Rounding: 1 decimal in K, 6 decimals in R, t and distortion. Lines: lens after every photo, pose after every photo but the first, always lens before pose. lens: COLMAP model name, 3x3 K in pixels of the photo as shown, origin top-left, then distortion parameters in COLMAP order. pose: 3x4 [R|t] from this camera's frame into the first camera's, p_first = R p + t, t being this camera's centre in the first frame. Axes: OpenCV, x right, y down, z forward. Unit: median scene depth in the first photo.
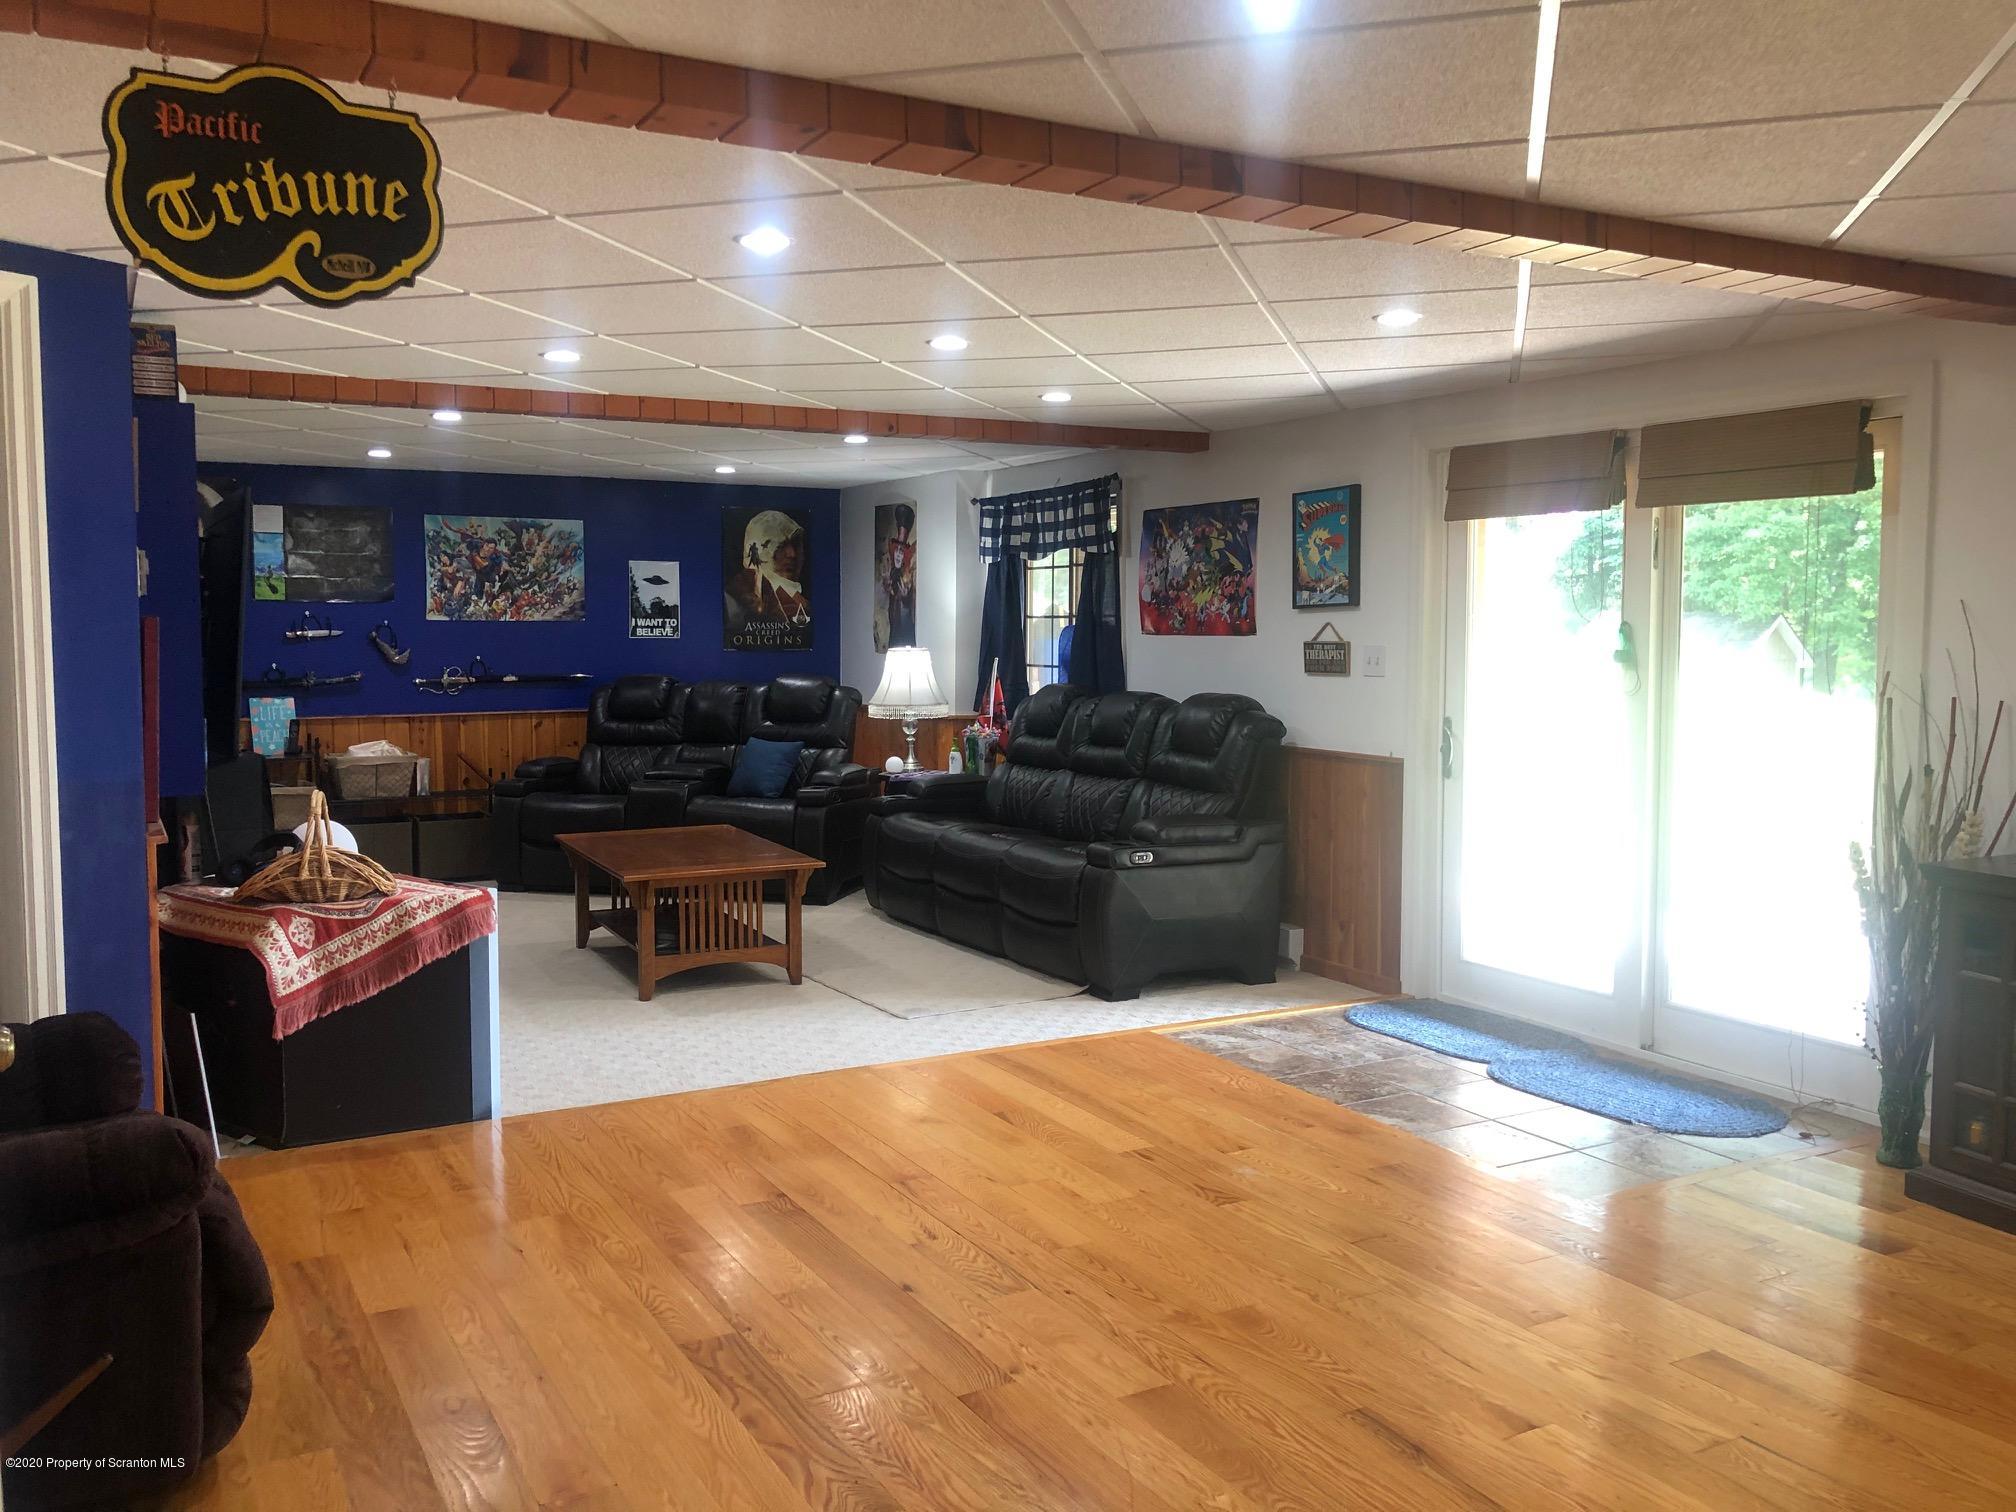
lens RADIAL K [[1675.6, 0, 998.2], [0, 1675.6, 758.4], [0, 0, 1]] dist [0.031985, -0.026092]
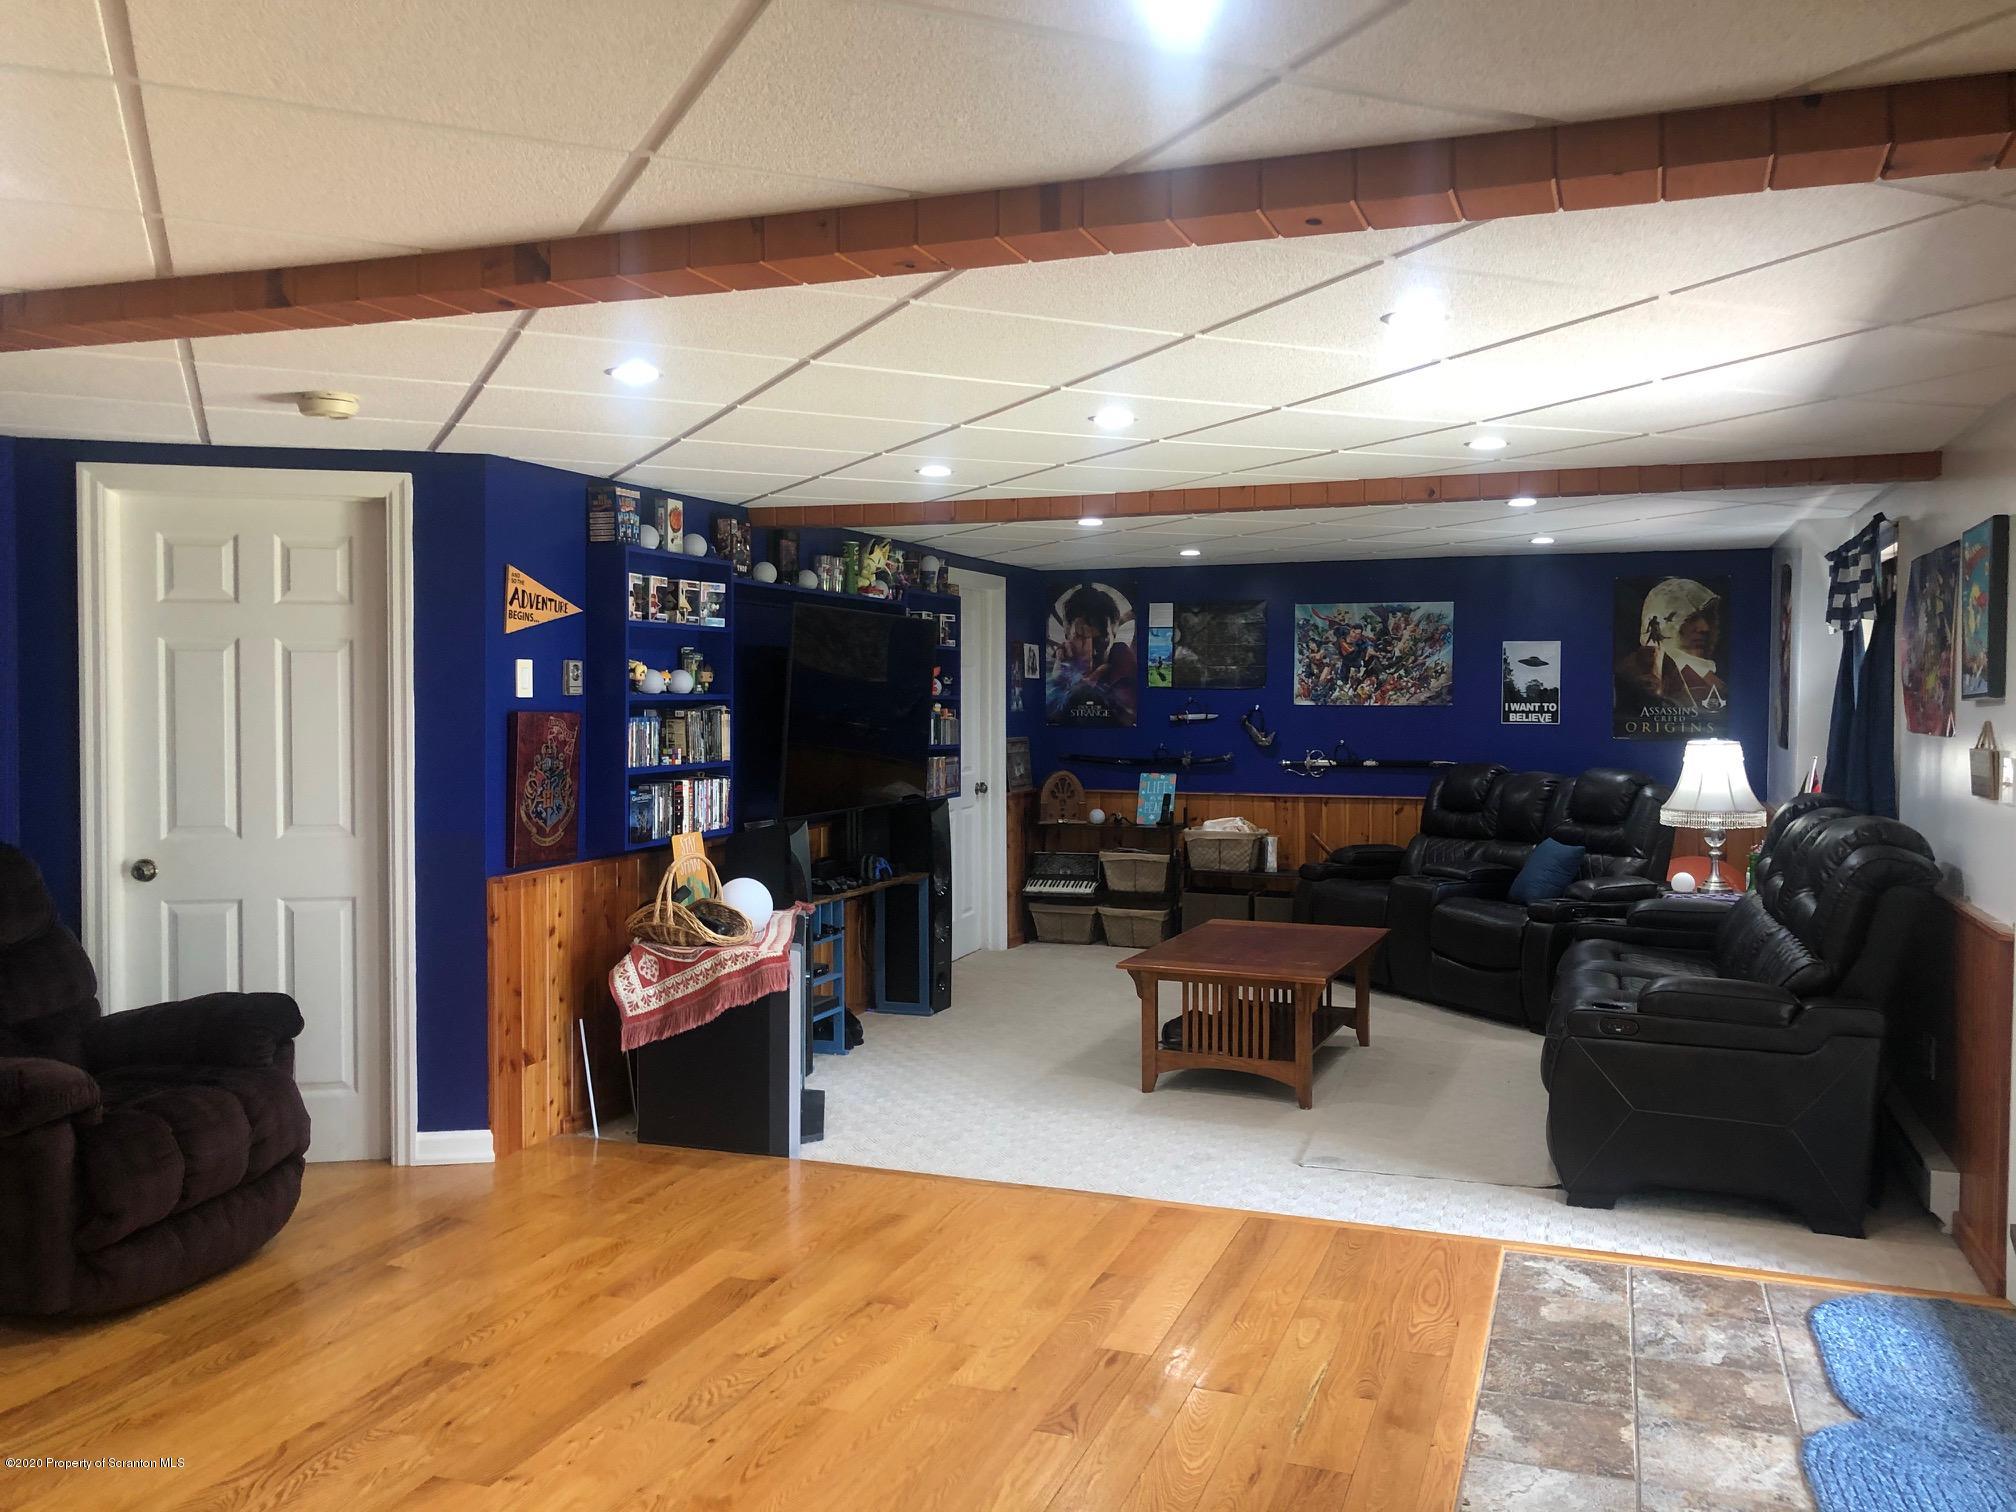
lens RADIAL K [[1675.6, 0, 1002.8], [0, 1675.6, 736.8], [0, 0, 1]] dist [0.031985, -0.026092]
pose [[0.646985, 0.018937, -0.762267, 0.339829], [-0.061246, 0.997752, -0.027196, -0.023418], [0.760039, 0.064282, 0.646691, 0.194701]]
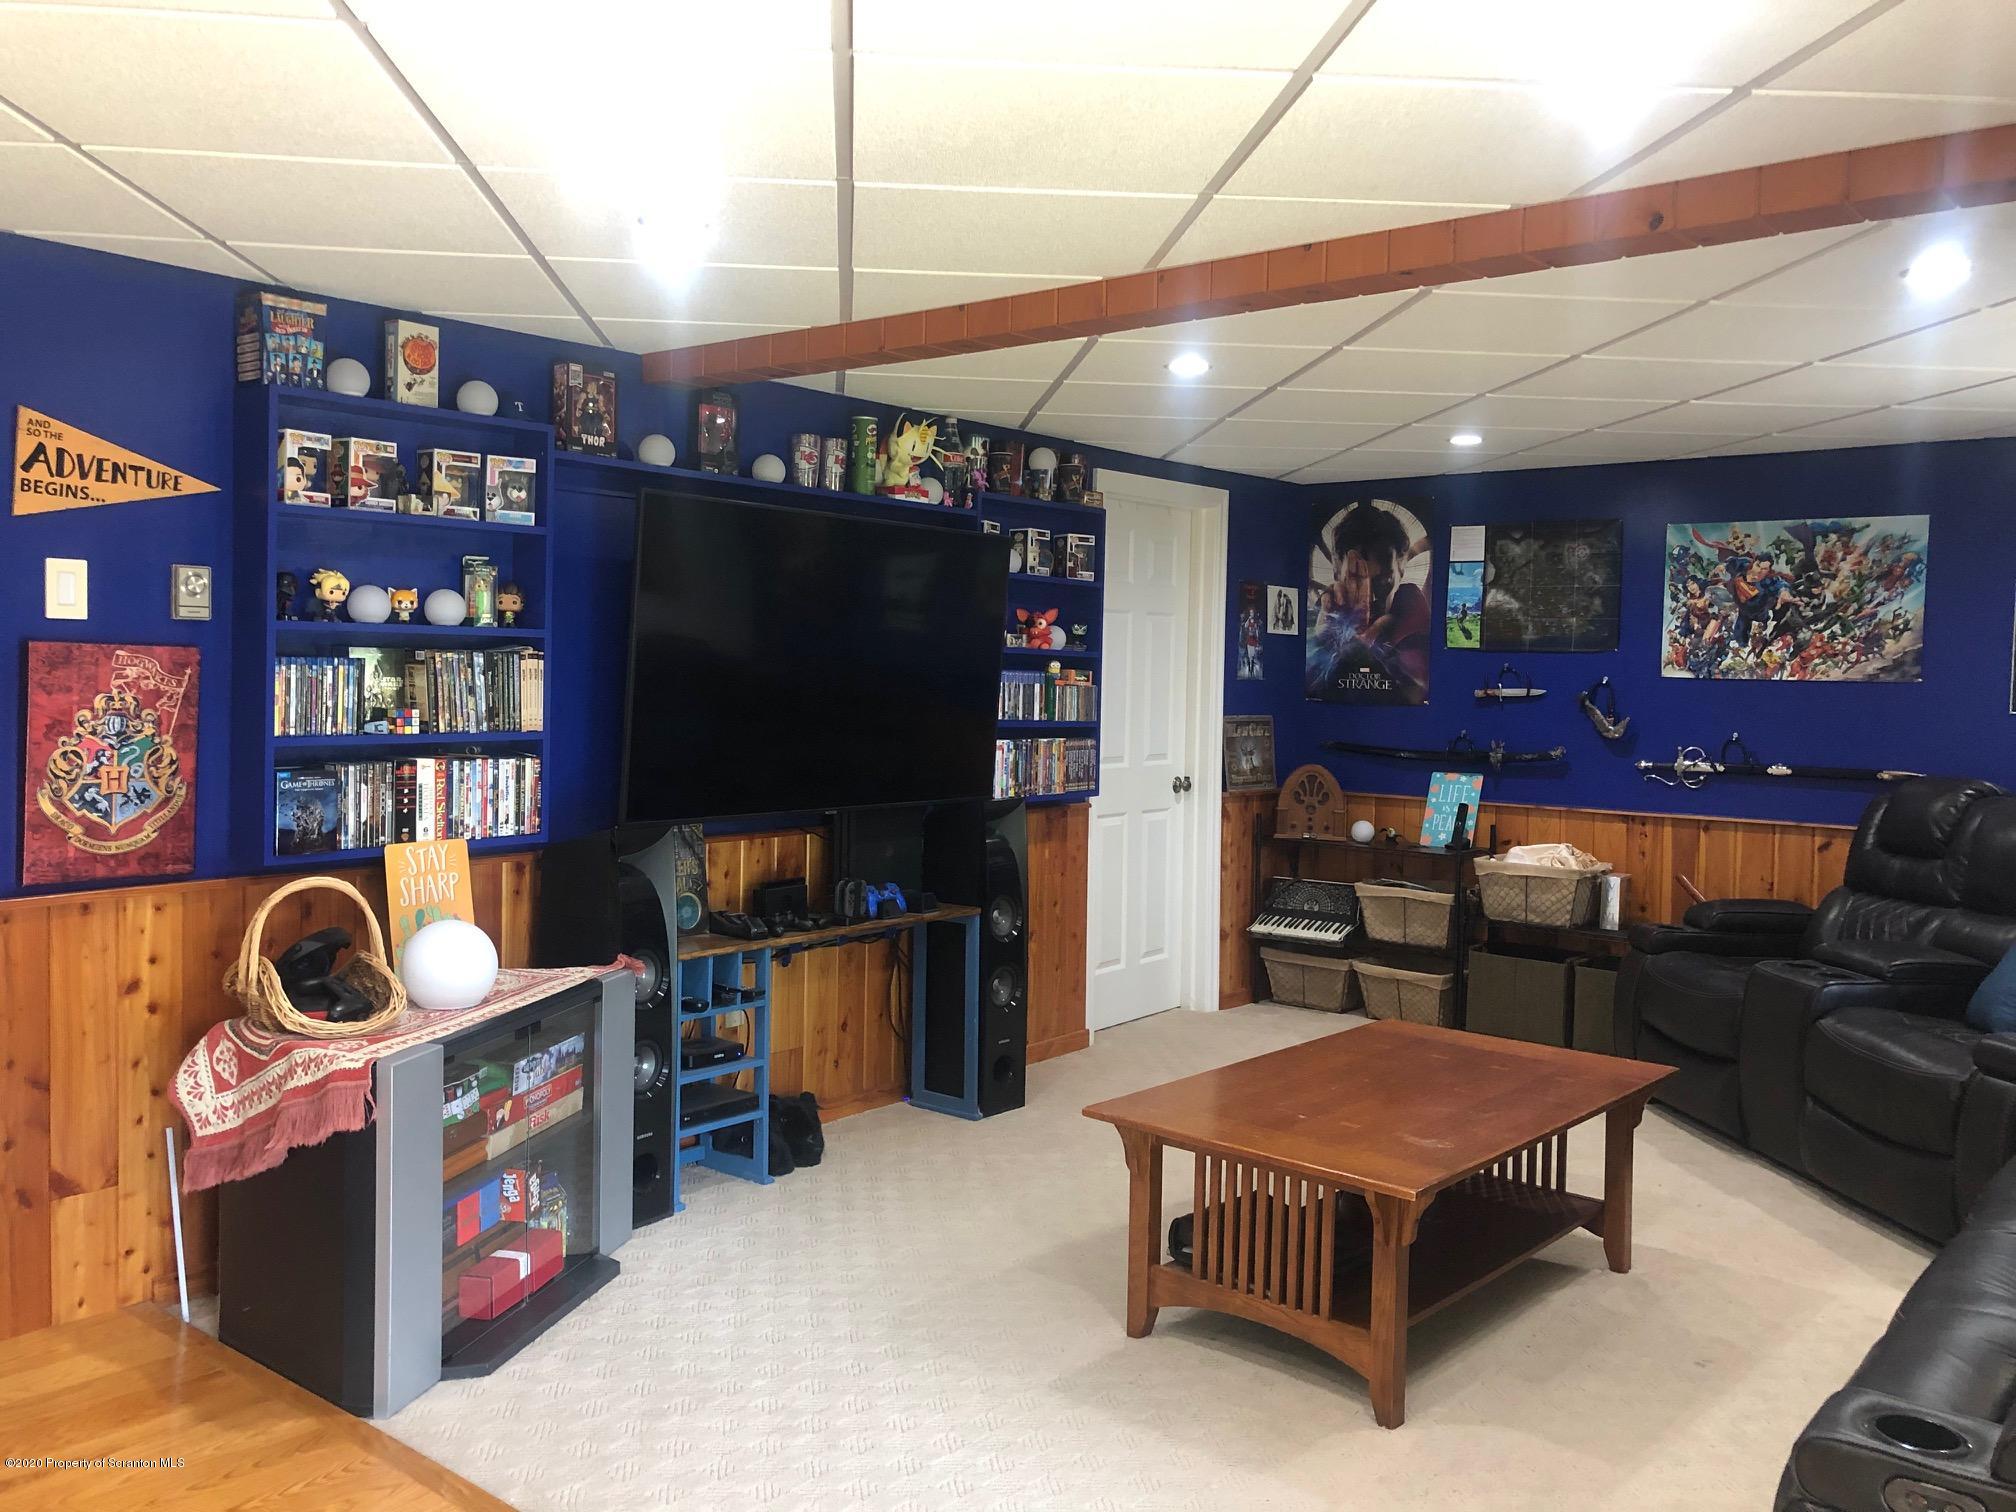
lens RADIAL K [[1675.6, 0, 1026.5], [0, 1675.6, 714.2], [0, 0, 1]] dist [0.031985, -0.026092]
pose [[0.365367, 0.032192, -0.930307, 0.207106], [-0.094456, 0.995525, -0.002648, -0.041456], [0.926059, 0.088841, 0.366773, 0.516229]]
